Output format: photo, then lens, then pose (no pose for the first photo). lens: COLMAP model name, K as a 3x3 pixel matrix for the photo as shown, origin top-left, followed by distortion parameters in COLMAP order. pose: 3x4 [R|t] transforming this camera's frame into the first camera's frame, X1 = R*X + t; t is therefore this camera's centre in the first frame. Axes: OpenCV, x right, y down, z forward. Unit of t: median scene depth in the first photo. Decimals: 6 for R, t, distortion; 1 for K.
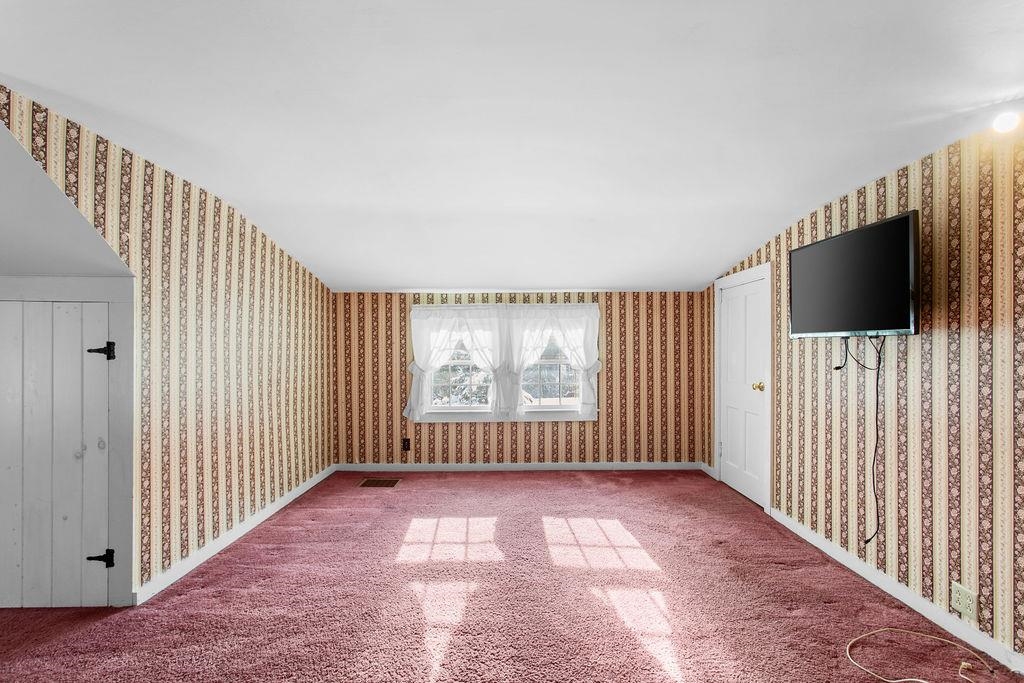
lens RADIAL K [[488.5, 0, 513.0], [0, 488.5, 344.5], [0, 0, 1]] dist [-0.004398, 0.001769]
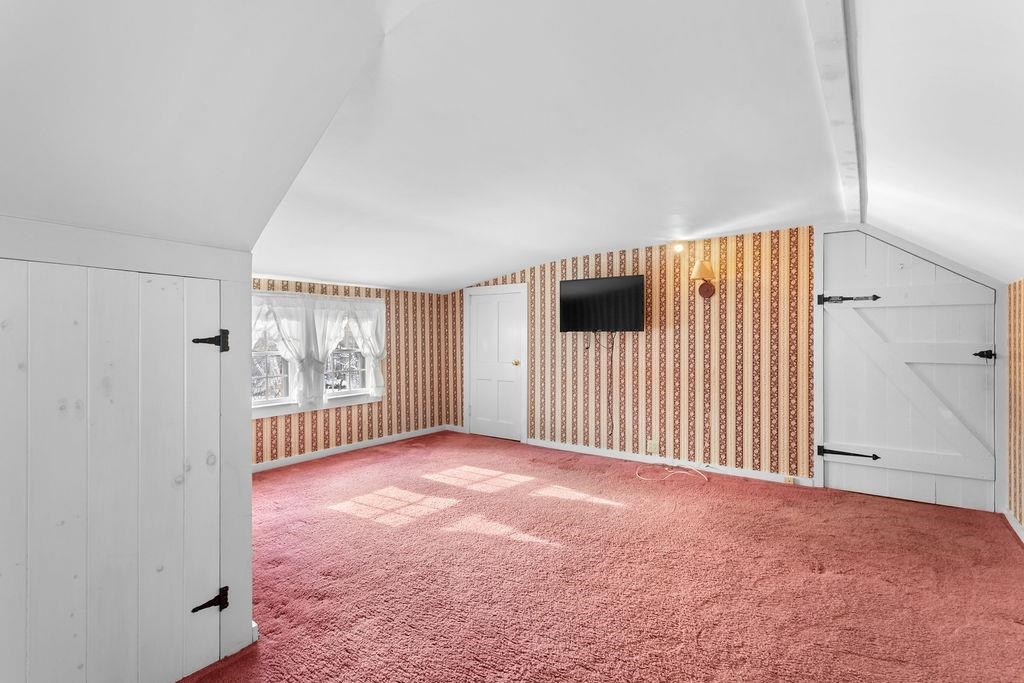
lens RADIAL K [[488.5, 0, 516.2], [0, 488.5, 336.8], [0, 0, 1]] dist [-0.004398, 0.001769]
pose [[0.595276, 0.000940, 0.803521, -0.571018], [-0.004567, 0.999987, 0.002214, 0.001088], [-0.803508, -0.004988, 0.595273, 0.064279]]
